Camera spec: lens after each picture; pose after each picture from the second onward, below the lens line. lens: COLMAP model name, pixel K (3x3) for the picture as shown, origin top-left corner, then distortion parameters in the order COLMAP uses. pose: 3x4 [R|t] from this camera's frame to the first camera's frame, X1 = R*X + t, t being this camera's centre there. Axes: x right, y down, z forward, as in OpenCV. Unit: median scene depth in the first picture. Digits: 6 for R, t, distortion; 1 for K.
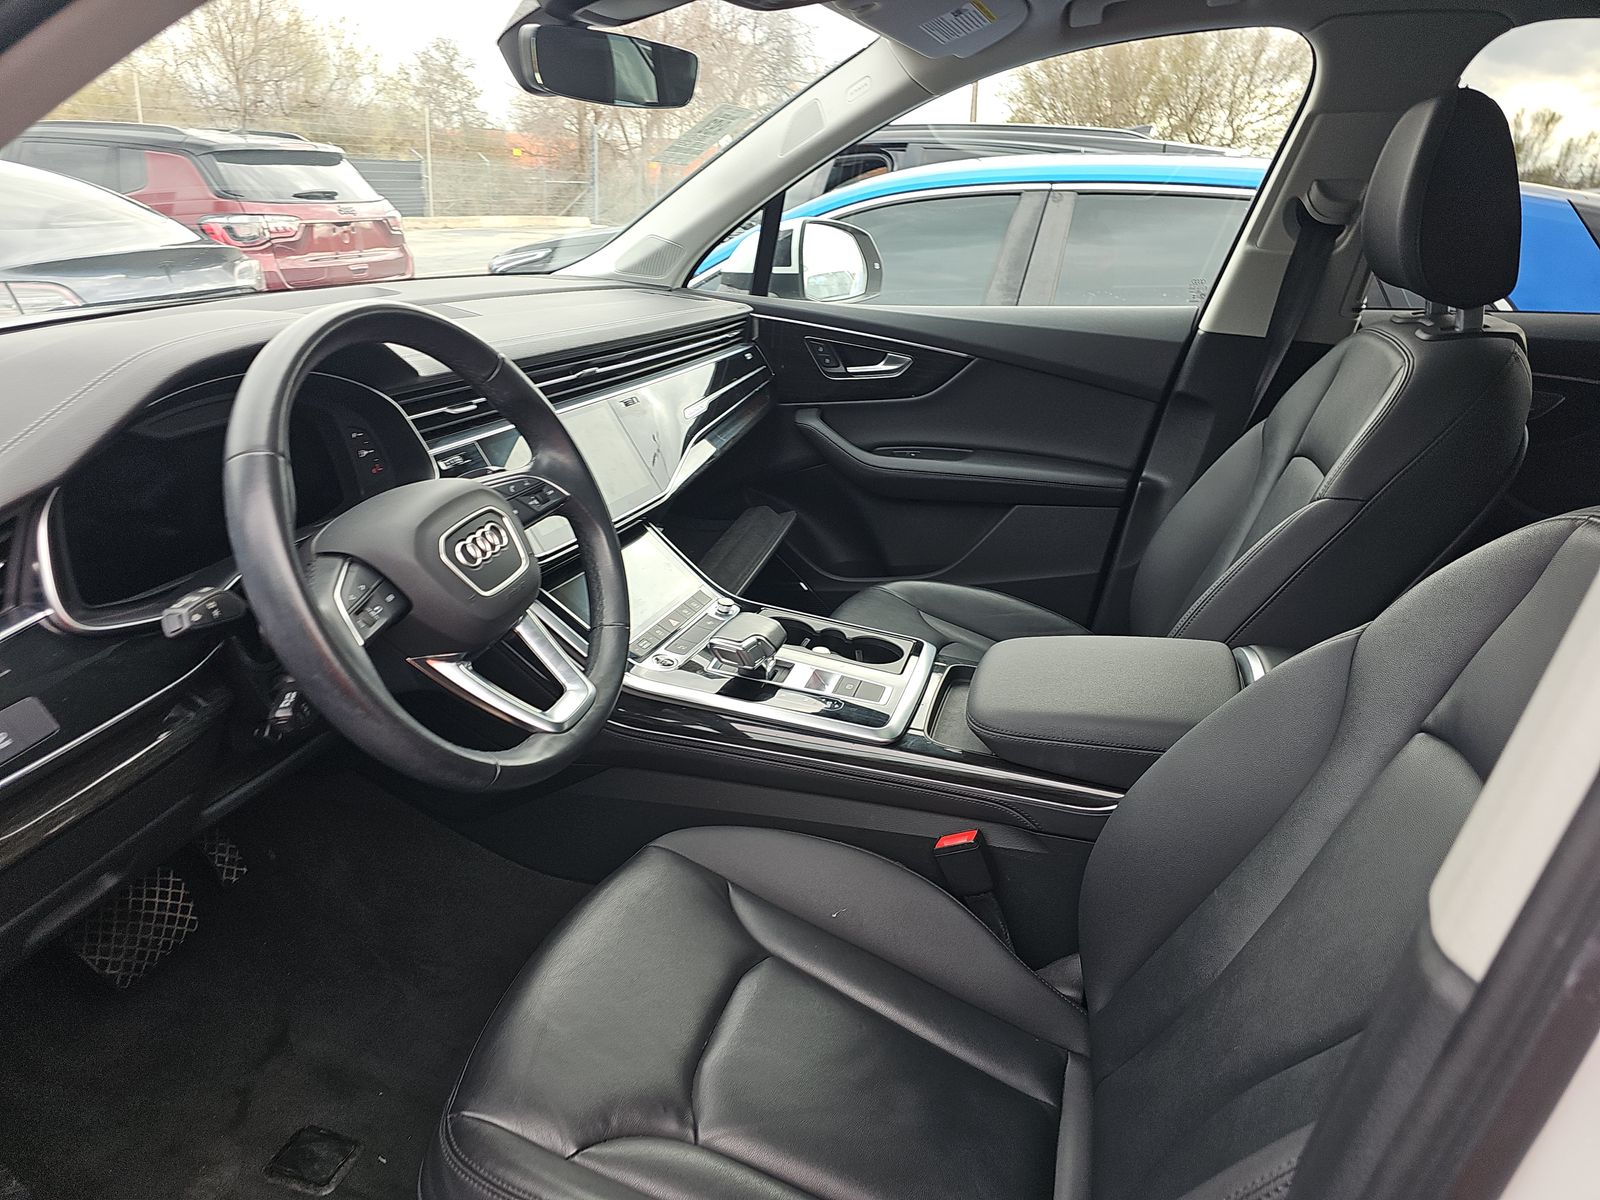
lens RADIAL K [[1056.8, 0, 786.2], [0, 1056.8, 603.3], [0, 0, 1]] dist [0.070545, -0.063989]
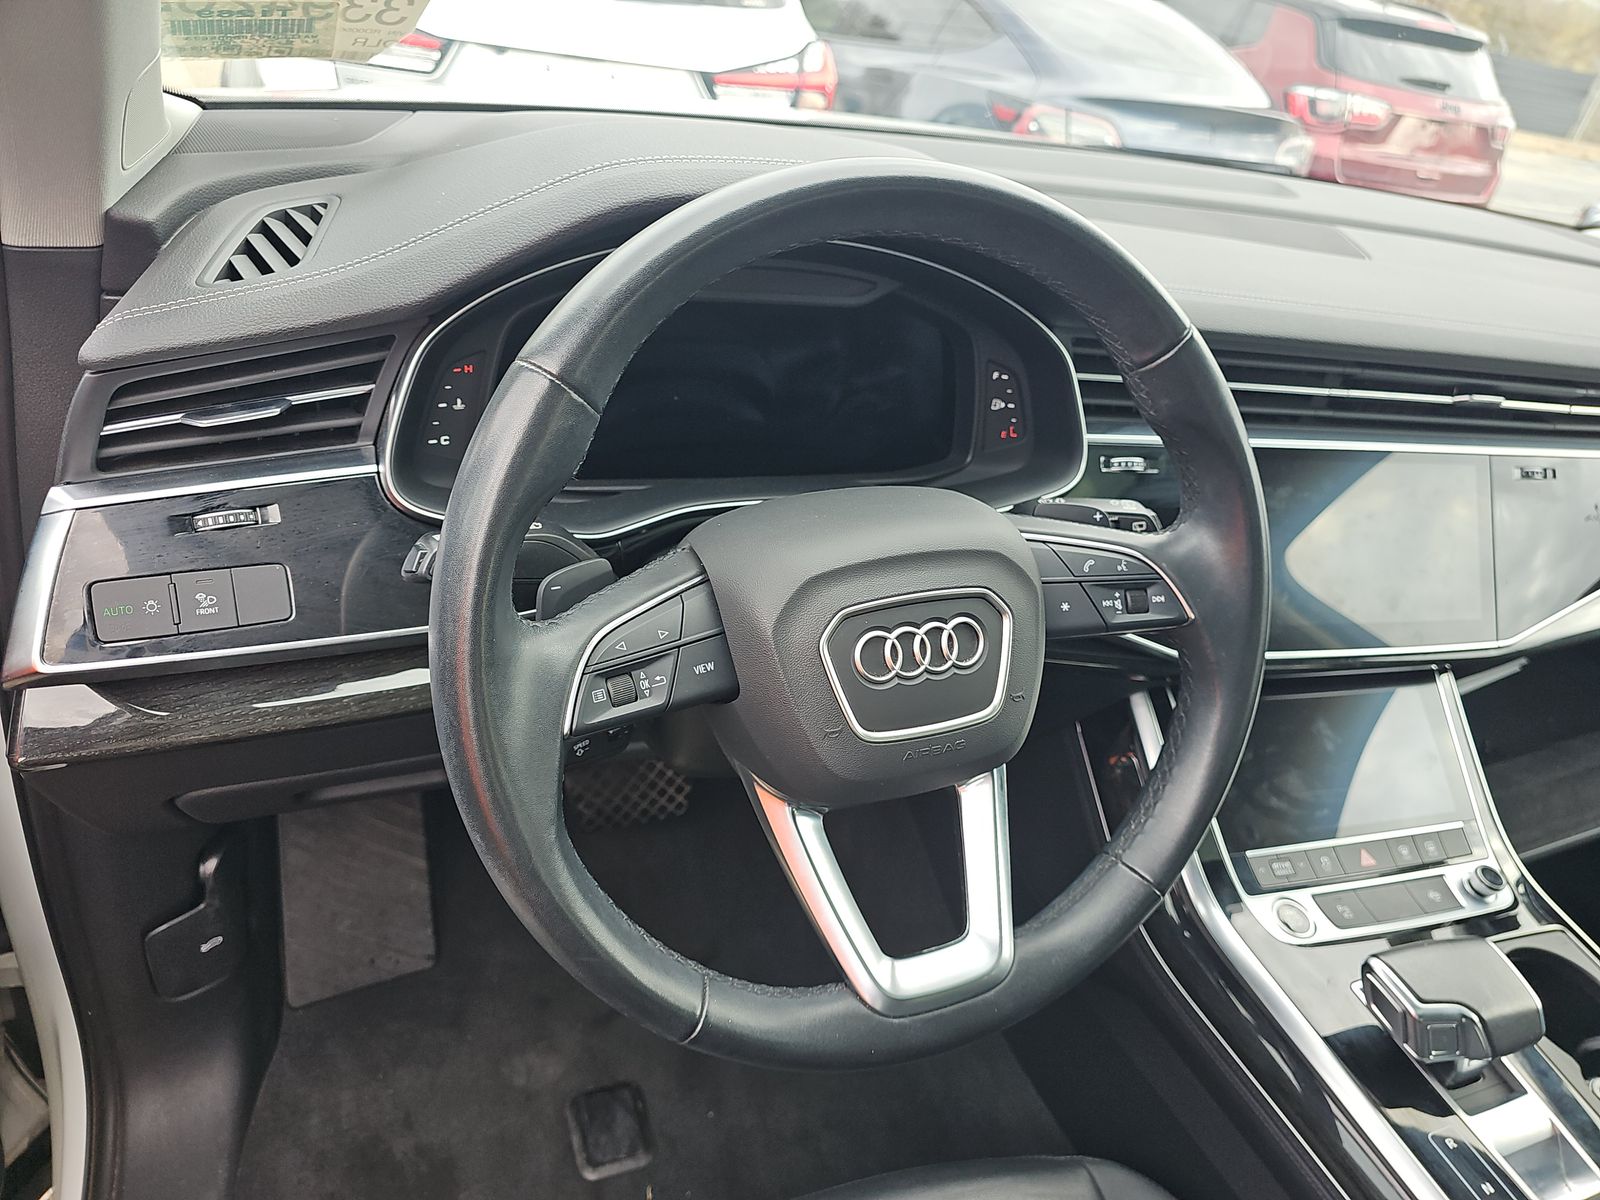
lens RADIAL K [[1093.5, 0, 800.0], [0, 1093.5, 600.0], [0, 0, 1]] dist [0.008793, -0.021111]
pose [[0.617490, 0.474221, -0.627551, 0.007218], [-0.420523, 0.873262, 0.246117, -0.102304], [0.664730, 0.111924, 0.738652, 0.296481]]
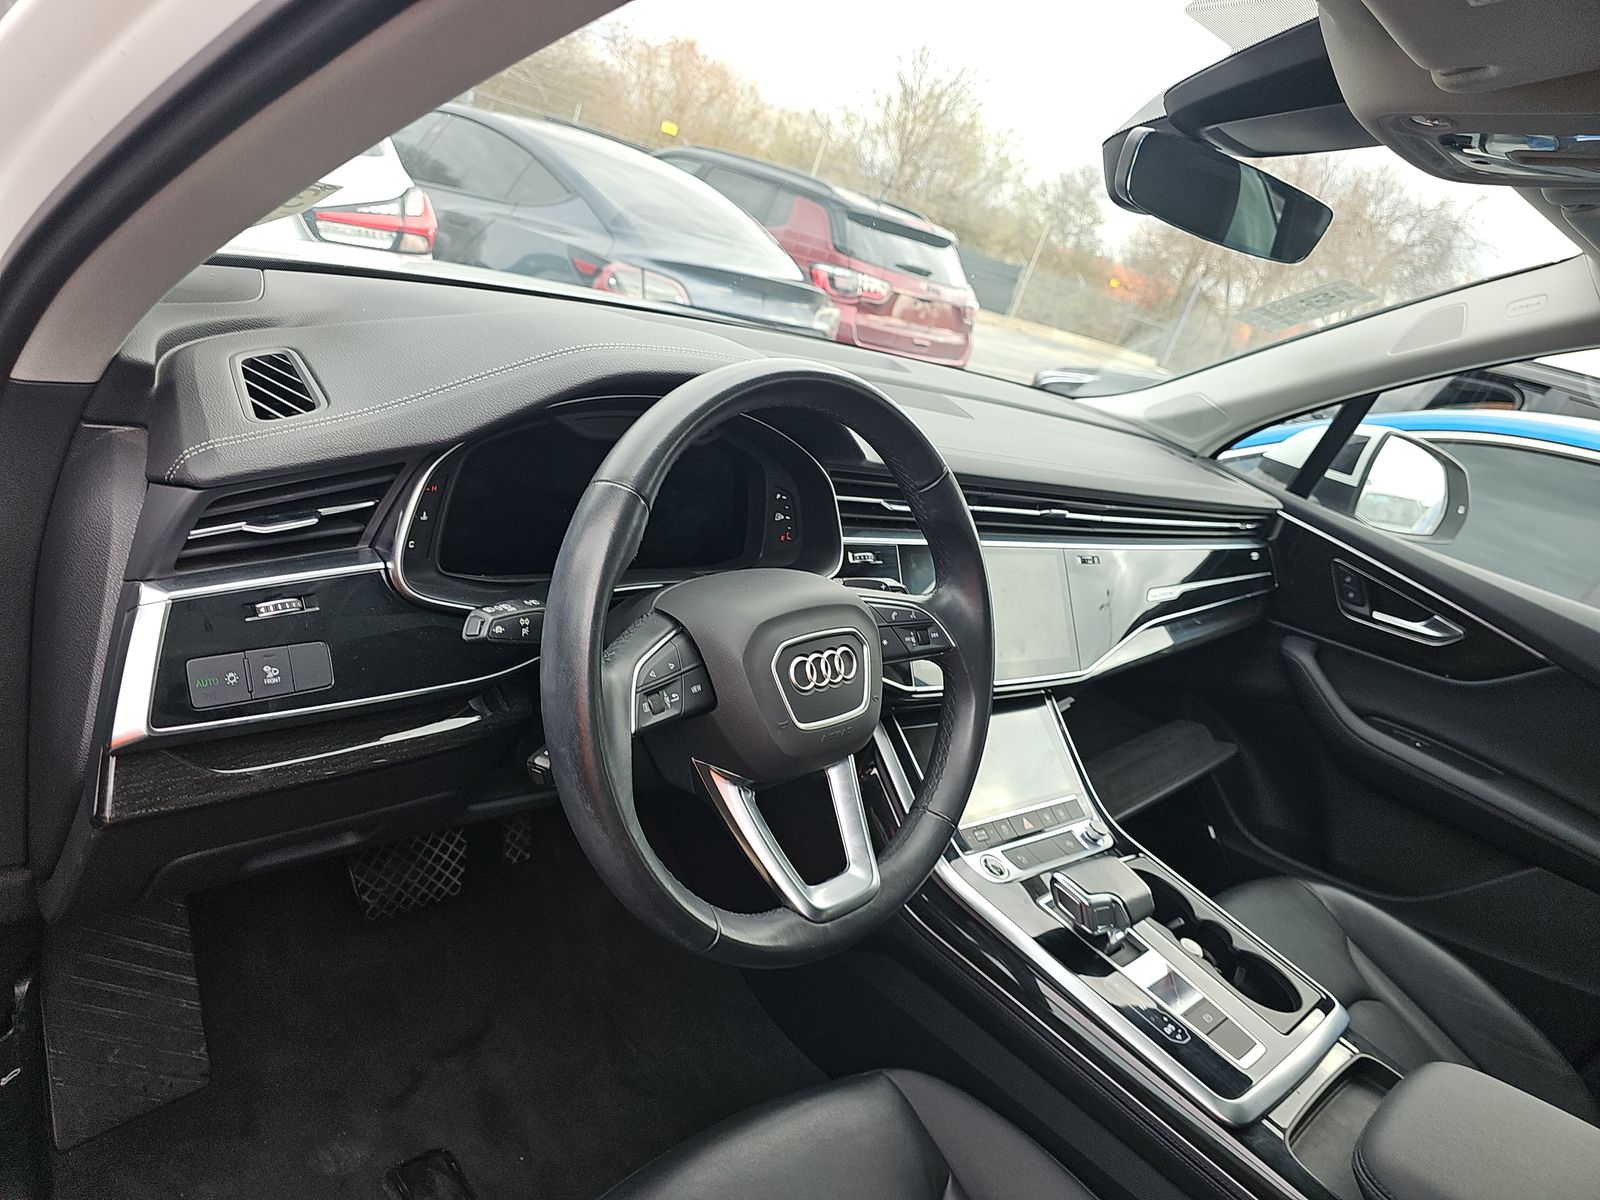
lens RADIAL K [[1072.1, 0, 803.8], [0, 1072.1, 602.3], [0, 0, 1]] dist [0.074688, -0.101311]
pose [[0.847722, 0.372735, -0.377406, -0.001189], [-0.410615, 0.911542, -0.022055, -0.042086], [0.335801, 0.173665, 0.925785, 0.113420]]
